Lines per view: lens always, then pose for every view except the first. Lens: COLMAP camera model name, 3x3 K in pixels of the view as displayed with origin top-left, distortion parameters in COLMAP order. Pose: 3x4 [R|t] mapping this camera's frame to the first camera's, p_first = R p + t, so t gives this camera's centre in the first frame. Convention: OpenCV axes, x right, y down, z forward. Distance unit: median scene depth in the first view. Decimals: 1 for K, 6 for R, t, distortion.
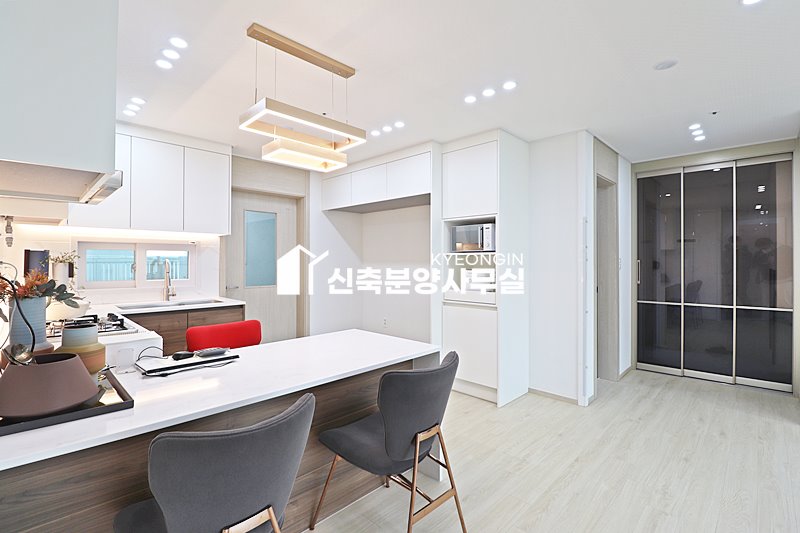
lens RADIAL K [[369.9, 0, 399.7], [0, 369.9, 259.7], [0, 0, 1]] dist [0.001632, -0.012998]
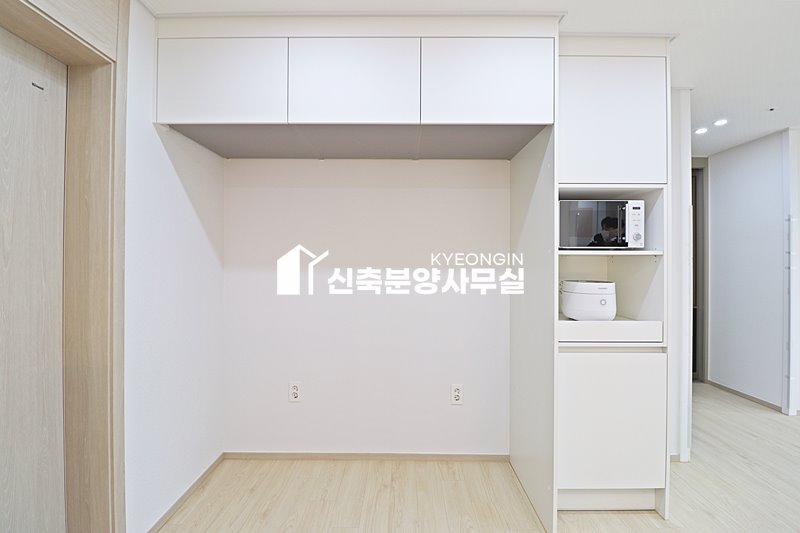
lens RADIAL K [[369.9, 0, 399.7], [0, 369.9, 259.7], [0, 0, 1]] dist [0.001632, -0.012998]
pose [[0.719851, 0.005876, 0.694104, -0.392742], [-0.006893, 0.999975, -0.001316, -0.002812], [-0.694094, -0.003838, 0.719874, 0.797475]]
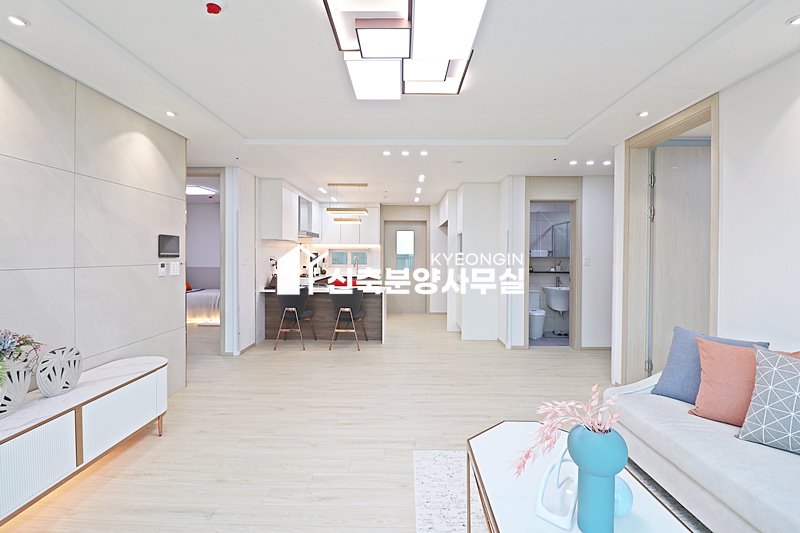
lens RADIAL K [[369.9, 0, 399.7], [0, 369.9, 259.7], [0, 0, 1]] dist [0.001632, -0.012998]
pose [[0.689740, 0.011089, -0.723972, 1.230419], [-0.003001, 0.999918, 0.012456, -0.007546], [0.724051, -0.006419, 0.689717, -0.406700]]
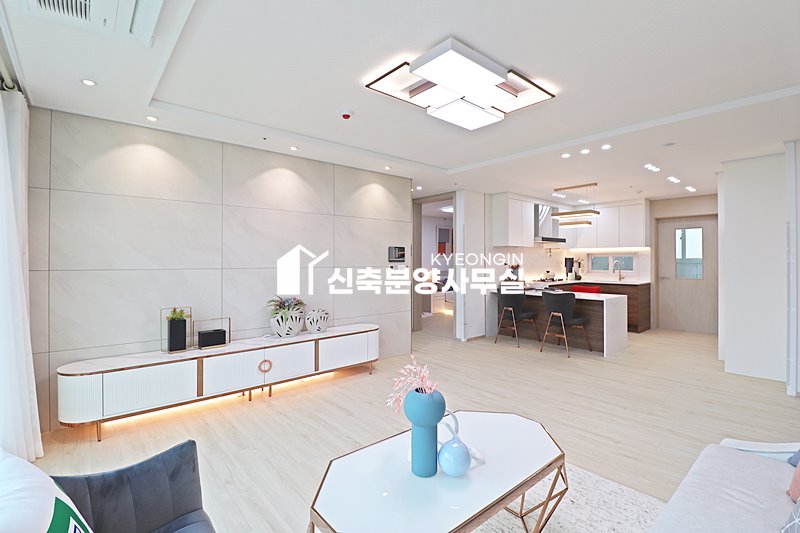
lens RADIAL K [[369.9, 0, 399.7], [0, 369.9, 259.7], [0, 0, 1]] dist [0.001632, -0.012998]
pose [[-0.086366, -0.004102, -0.996255, 1.537656], [0.003455, 0.999984, -0.004417, -0.002433], [0.996257, -0.003824, -0.086351, -0.047880]]
